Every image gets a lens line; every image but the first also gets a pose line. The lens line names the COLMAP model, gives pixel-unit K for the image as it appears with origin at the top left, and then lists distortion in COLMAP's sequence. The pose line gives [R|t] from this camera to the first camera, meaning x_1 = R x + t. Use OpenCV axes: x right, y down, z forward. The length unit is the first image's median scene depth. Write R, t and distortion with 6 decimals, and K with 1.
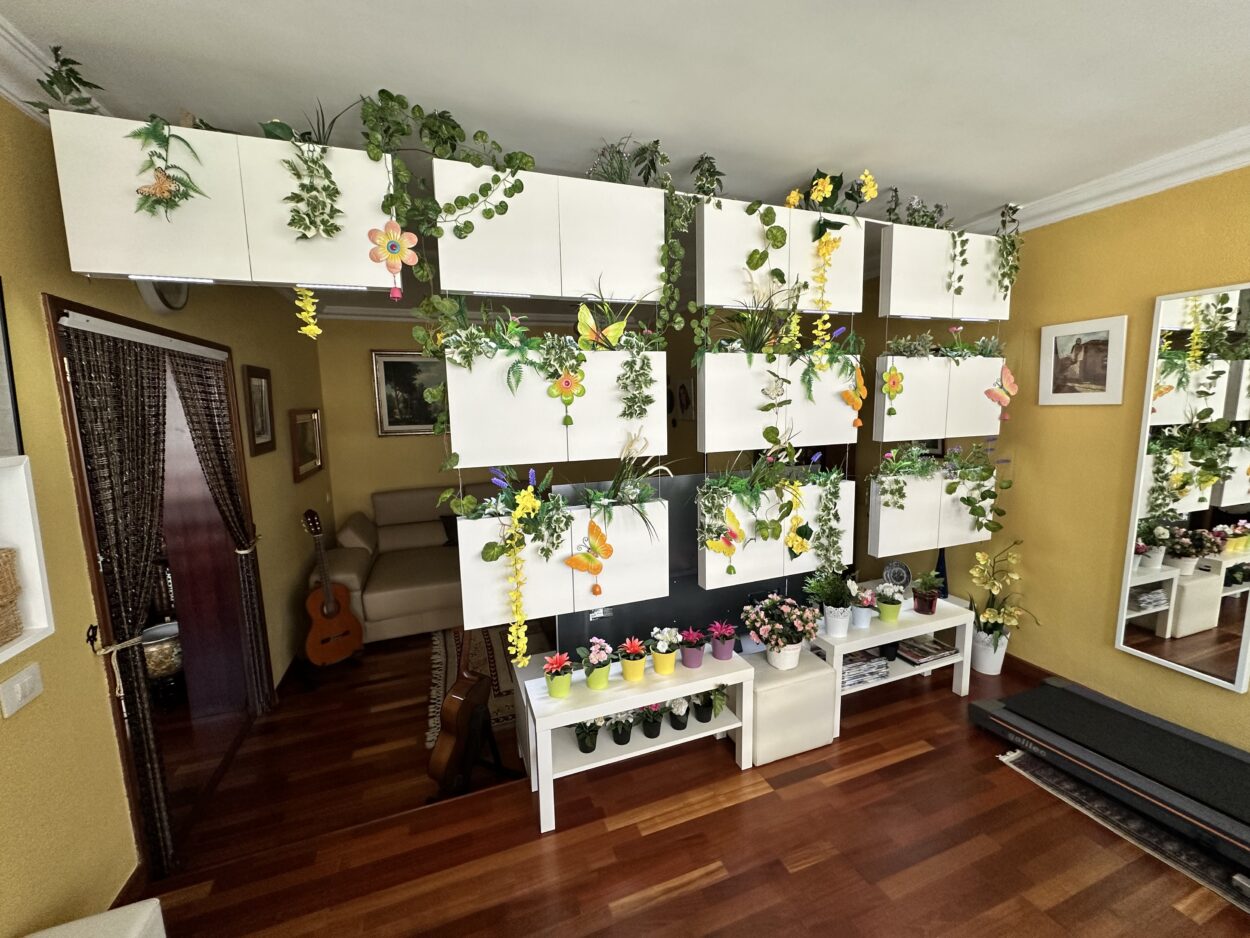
lens RADIAL K [[502.7, 0, 627.4], [0, 502.7, 470.6], [0, 0, 1]] dist [-0.008998, 0.000637]
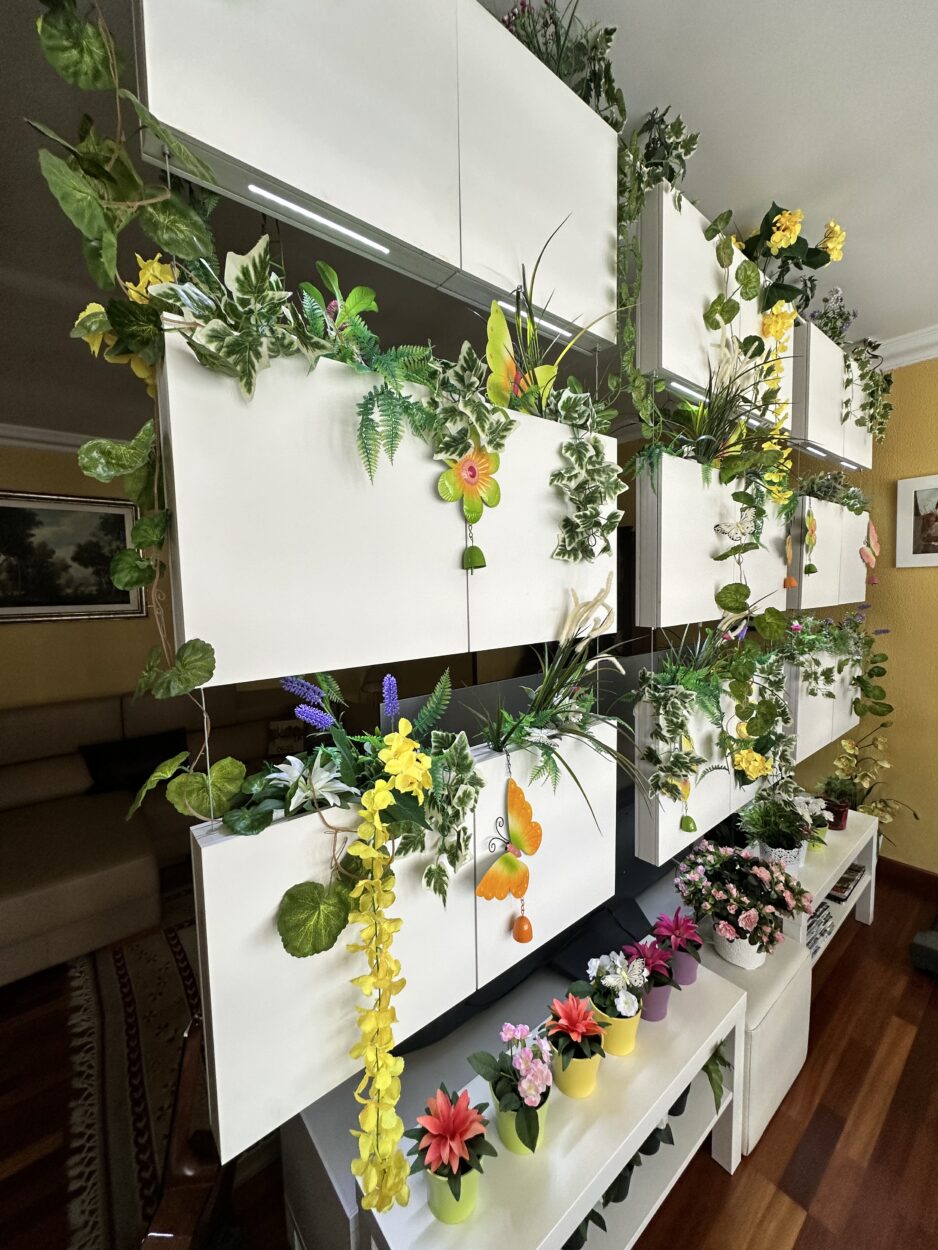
lens RADIAL K [[502.7, 0, 473.6], [0, 502.7, 624.7], [0, 0, 1]] dist [-0.008998, 0.000637]
pose [[0.946017, -0.022985, 0.323302, -0.233693], [0.043515, 0.997459, -0.056416, -0.015805], [-0.321184, 0.067439, 0.944613, 0.536050]]
